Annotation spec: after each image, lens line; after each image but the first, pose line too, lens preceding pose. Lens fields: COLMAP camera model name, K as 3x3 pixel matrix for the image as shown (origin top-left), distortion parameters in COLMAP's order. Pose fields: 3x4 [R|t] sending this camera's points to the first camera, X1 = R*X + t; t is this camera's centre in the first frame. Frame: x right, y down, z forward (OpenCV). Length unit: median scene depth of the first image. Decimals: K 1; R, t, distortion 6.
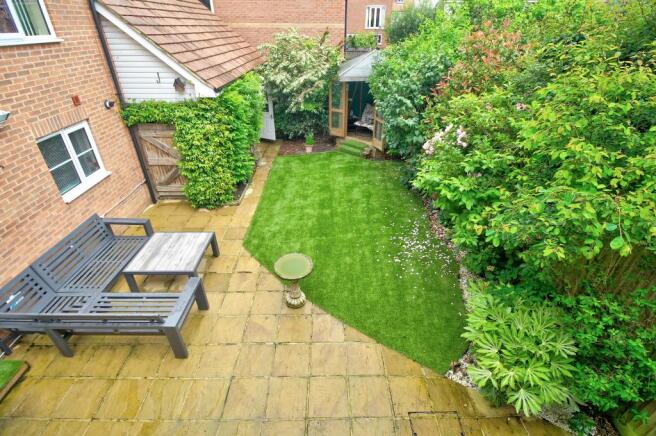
lens RADIAL K [[312.9, 0, 330.3], [0, 312.9, 211.6], [0, 0, 1]] dist [-0.000840, -0.000221]
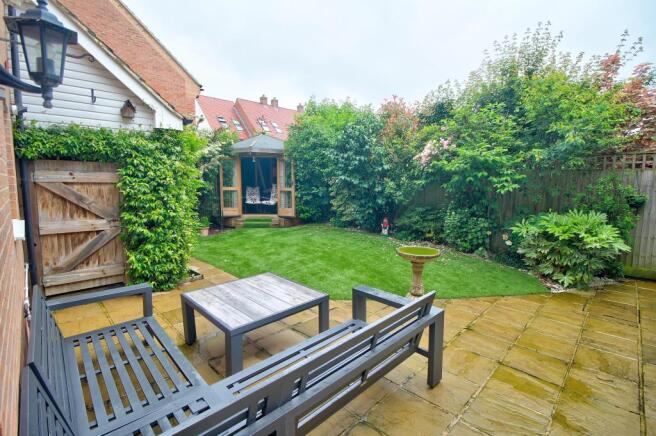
lens RADIAL K [[312.9, 0, 330.3], [0, 312.9, 211.6], [0, 0, 1]] dist [-0.000840, -0.000221]
pose [[0.708326, -0.068321, 0.702571, -0.594705], [0.356313, 0.893804, -0.272315, 0.142124], [-0.609356, 0.443223, 0.657448, 0.312731]]
